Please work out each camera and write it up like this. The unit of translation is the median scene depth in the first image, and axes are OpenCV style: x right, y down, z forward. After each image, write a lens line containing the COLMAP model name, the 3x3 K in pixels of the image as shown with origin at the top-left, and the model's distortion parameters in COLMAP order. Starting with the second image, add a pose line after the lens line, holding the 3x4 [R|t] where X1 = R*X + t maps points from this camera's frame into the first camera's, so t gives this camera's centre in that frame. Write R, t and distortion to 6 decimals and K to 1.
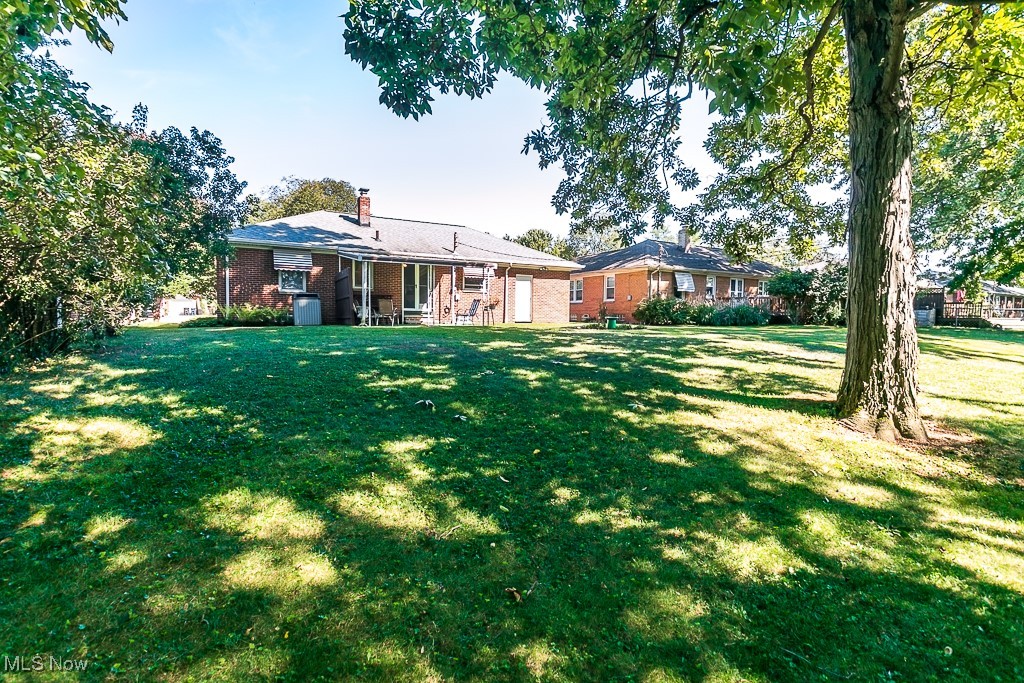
lens RADIAL K [[468.1, 0, 506.8], [0, 468.1, 340.1], [0, 0, 1]] dist [-0.029446, -0.001318]
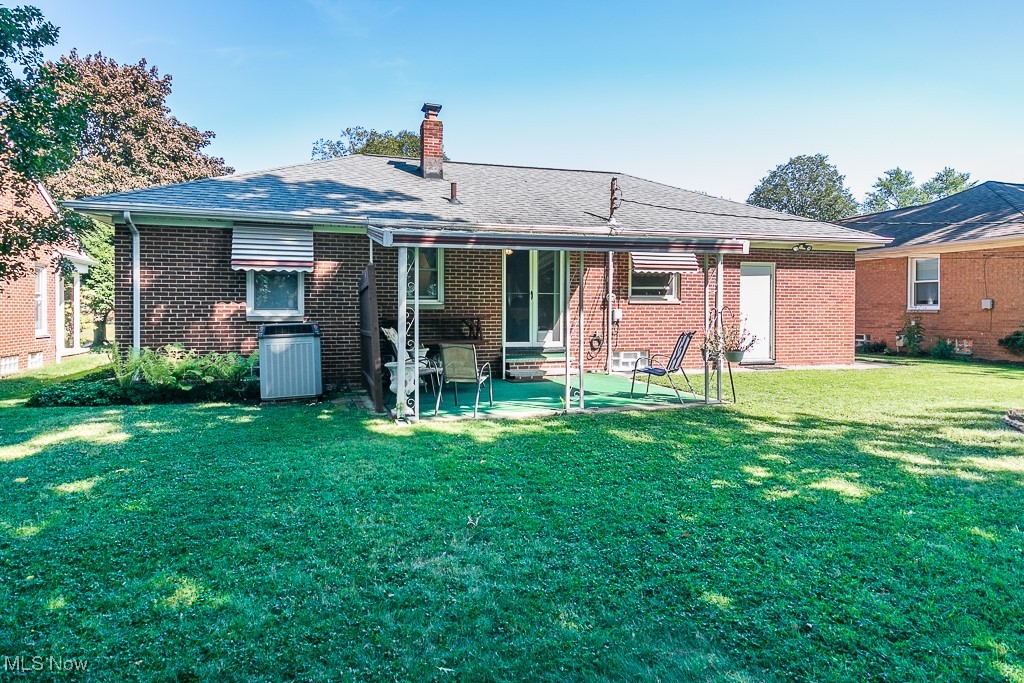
lens RADIAL K [[616.1, 0, 513.0], [0, 616.1, 339.8], [0, 0, 1]] dist [0.001606, -0.000645]
pose [[0.977551, -0.004147, -0.210656, -0.080942], [0.002854, 0.999975, -0.006443, -0.065498], [0.210678, 0.005697, 0.977539, 0.384978]]
